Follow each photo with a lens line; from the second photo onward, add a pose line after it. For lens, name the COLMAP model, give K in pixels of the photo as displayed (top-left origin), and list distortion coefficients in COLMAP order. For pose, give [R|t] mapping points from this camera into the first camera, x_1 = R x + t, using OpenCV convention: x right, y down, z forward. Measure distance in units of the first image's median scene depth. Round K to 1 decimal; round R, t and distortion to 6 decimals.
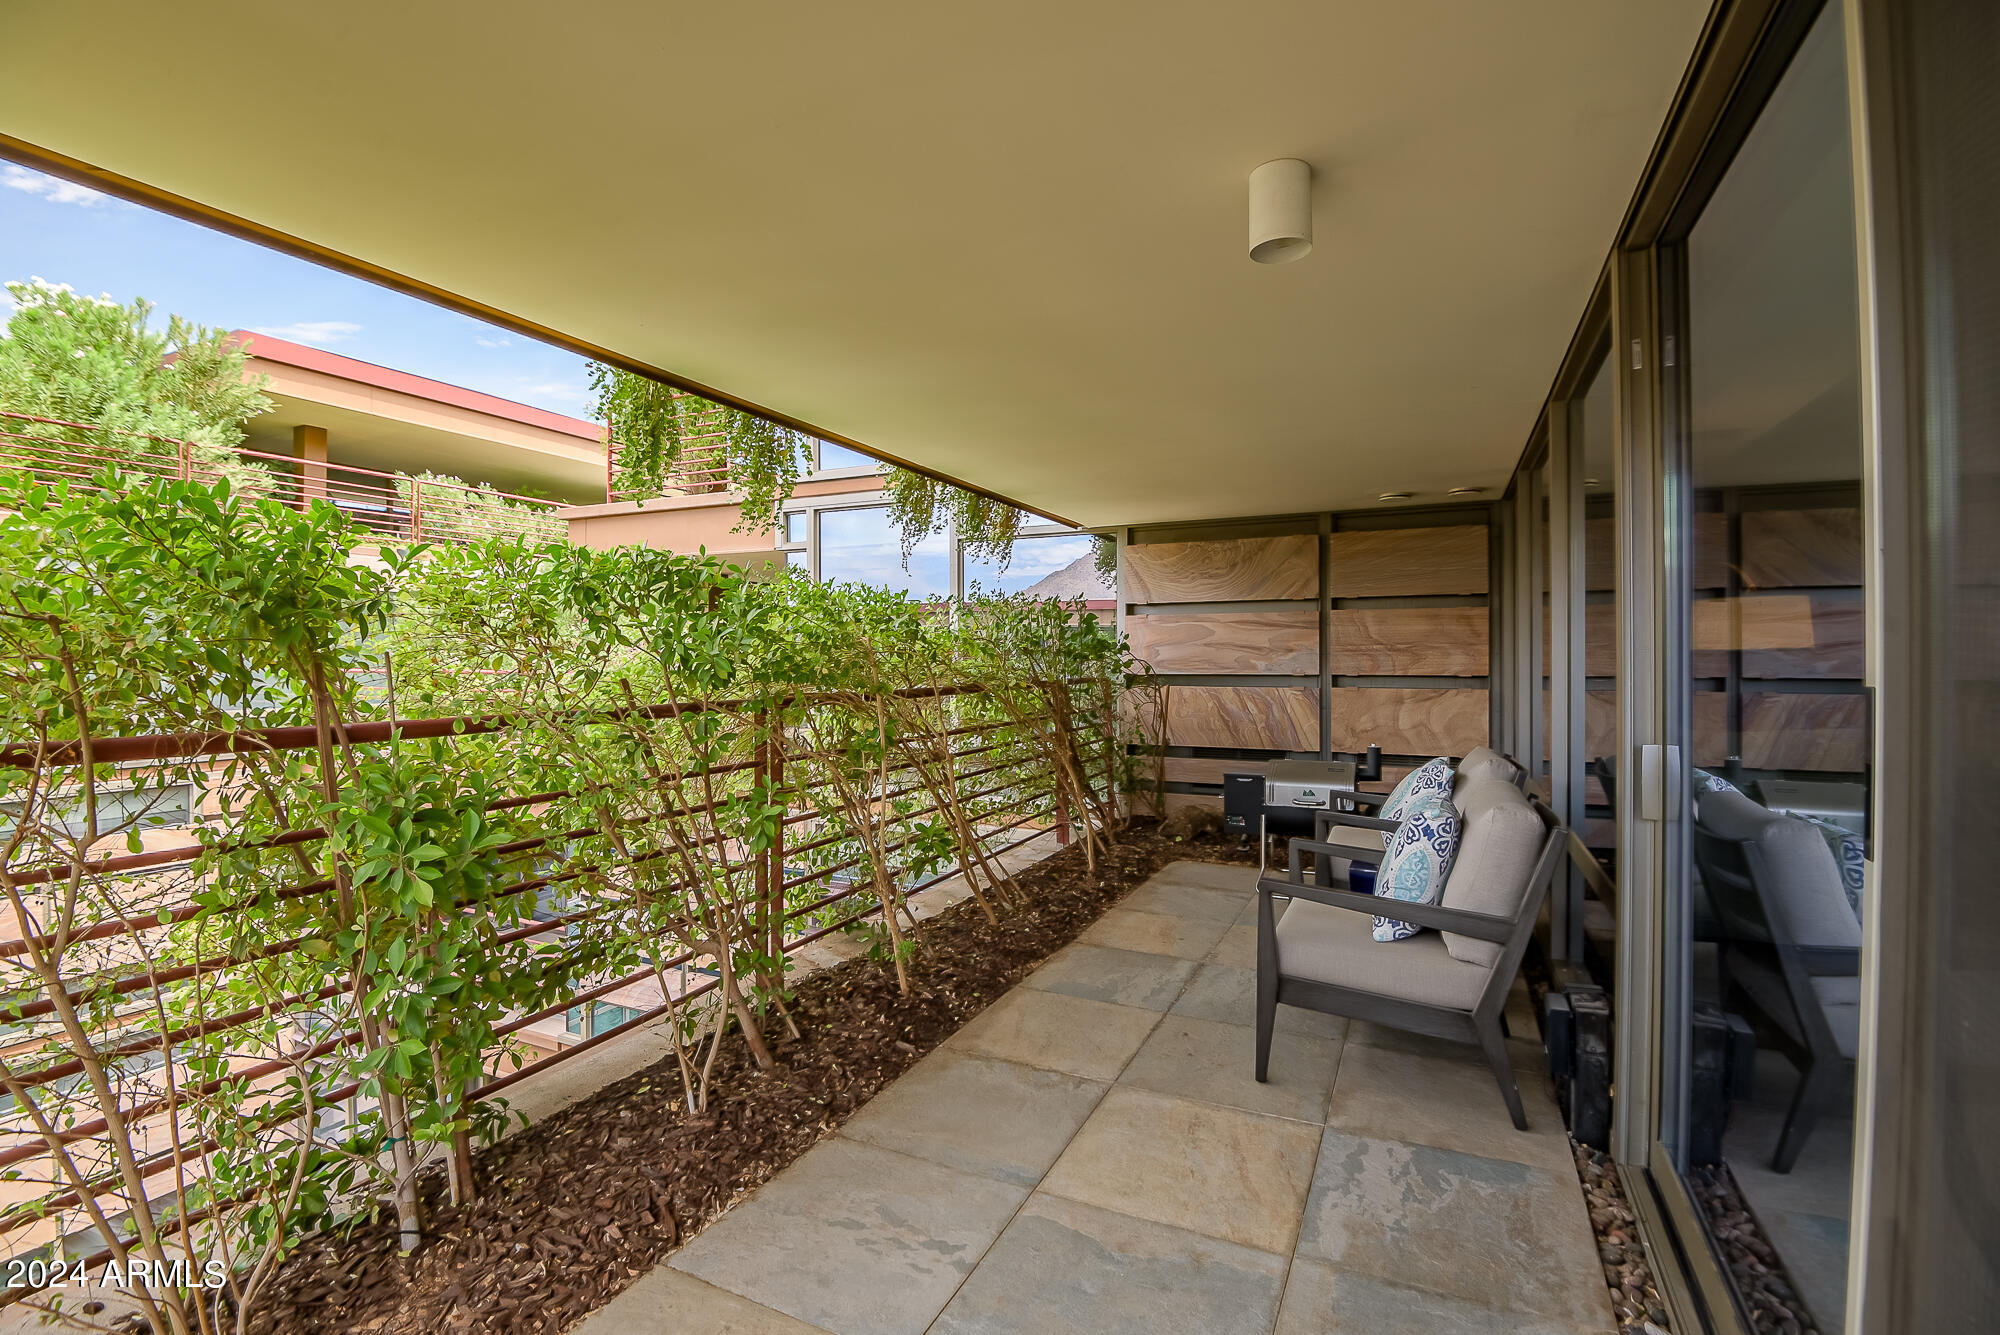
lens RADIAL K [[915.6, 0, 1003.6], [0, 915.6, 652.1], [0, 0, 1]] dist [0.001420, -0.026535]
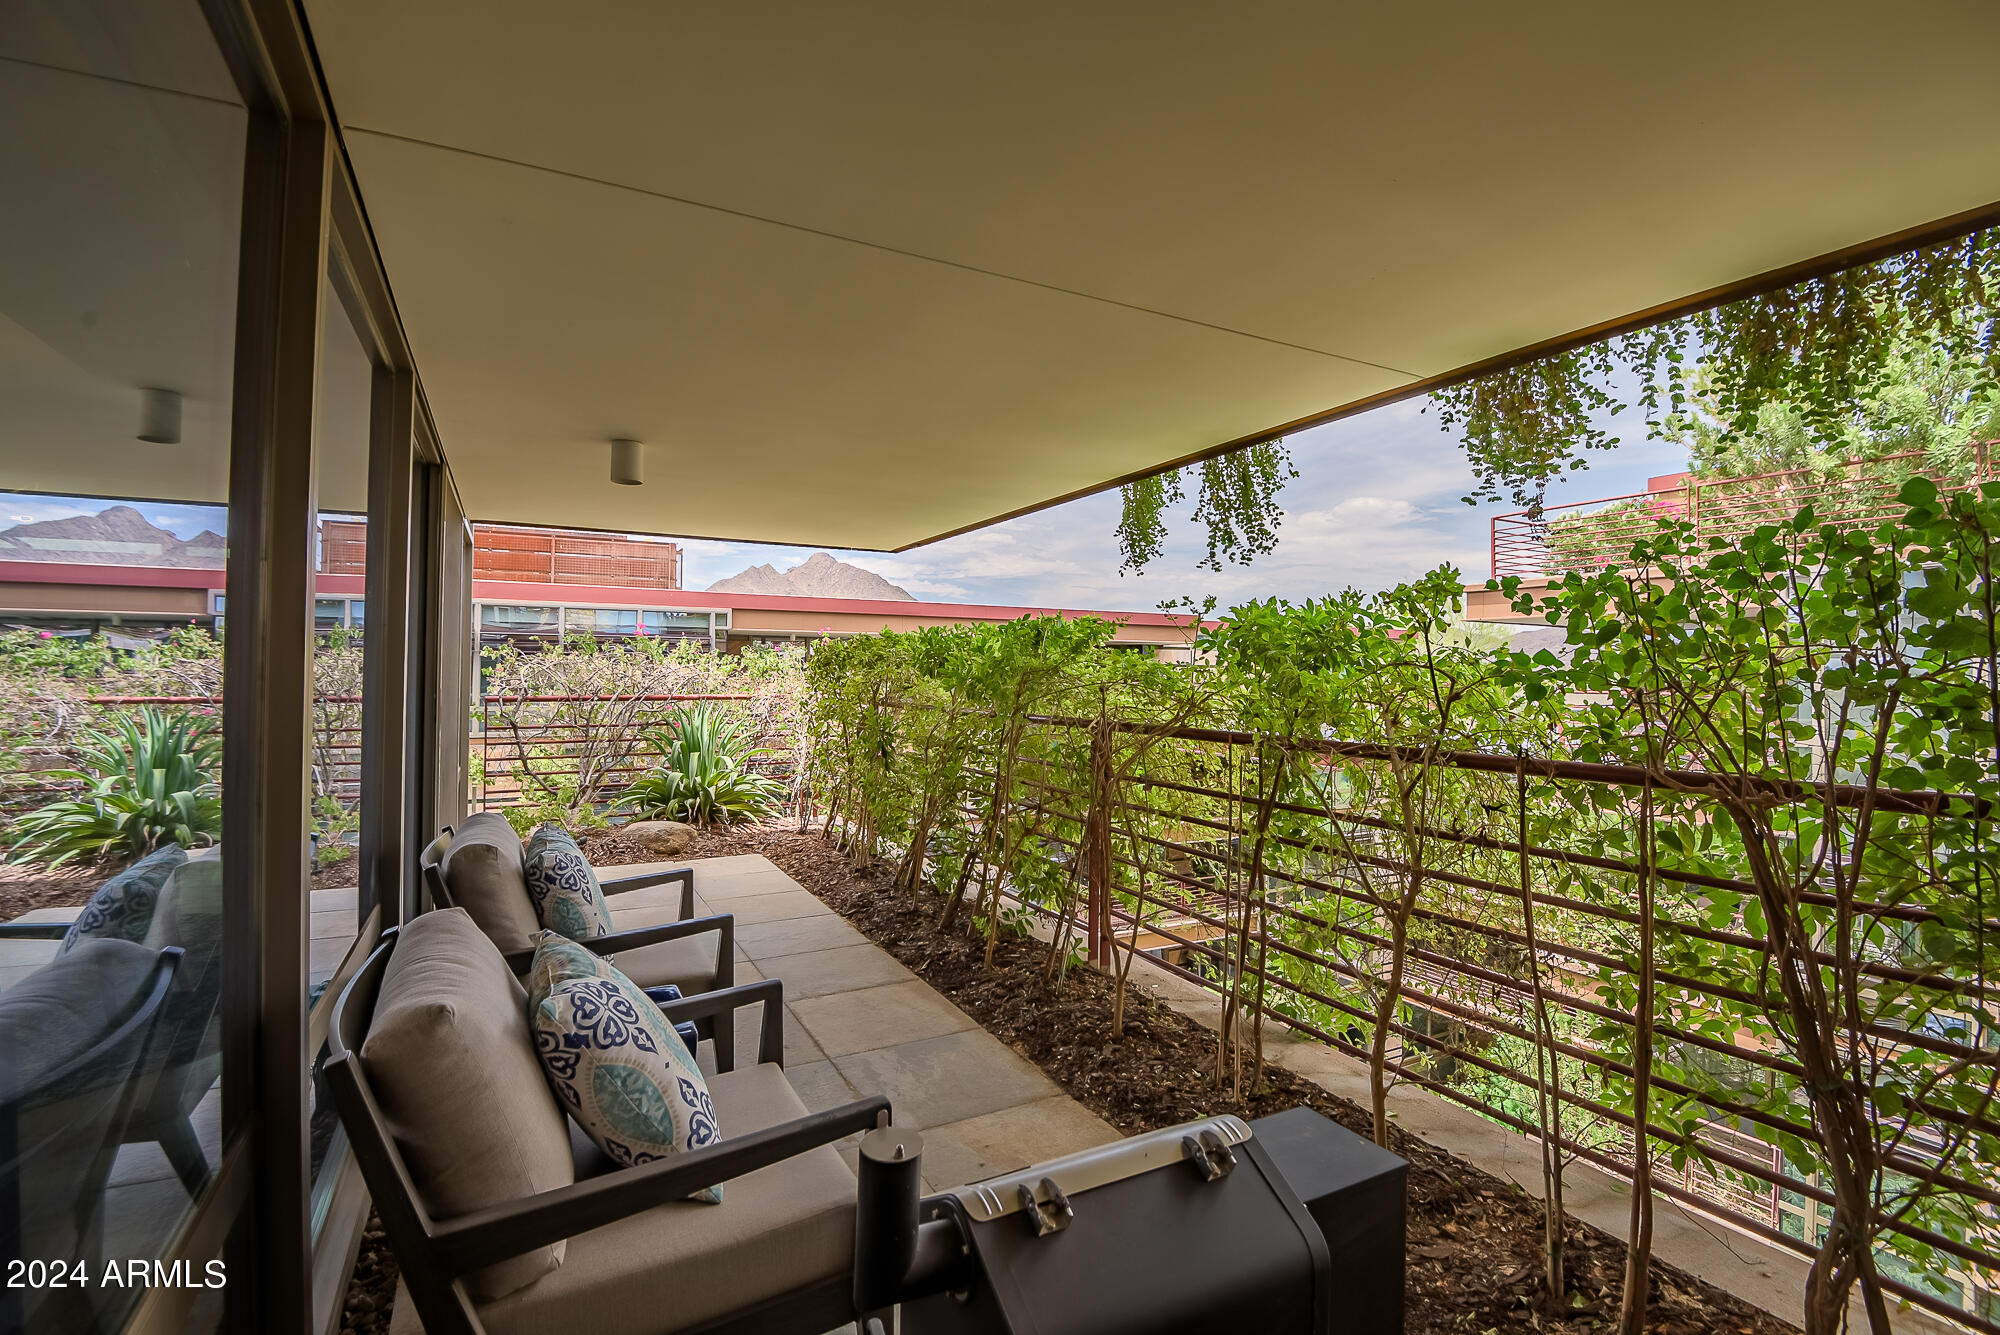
lens RADIAL K [[927.2, 0, 1000.0], [0, 927.2, 667.5], [0, 0, 1]] dist [0.005656, -0.027342]
pose [[-0.606909, -0.014489, -0.794640, 0.796752], [-0.016070, 0.999853, -0.005958, -0.006579], [0.794609, 0.009154, -0.607052, 1.635890]]
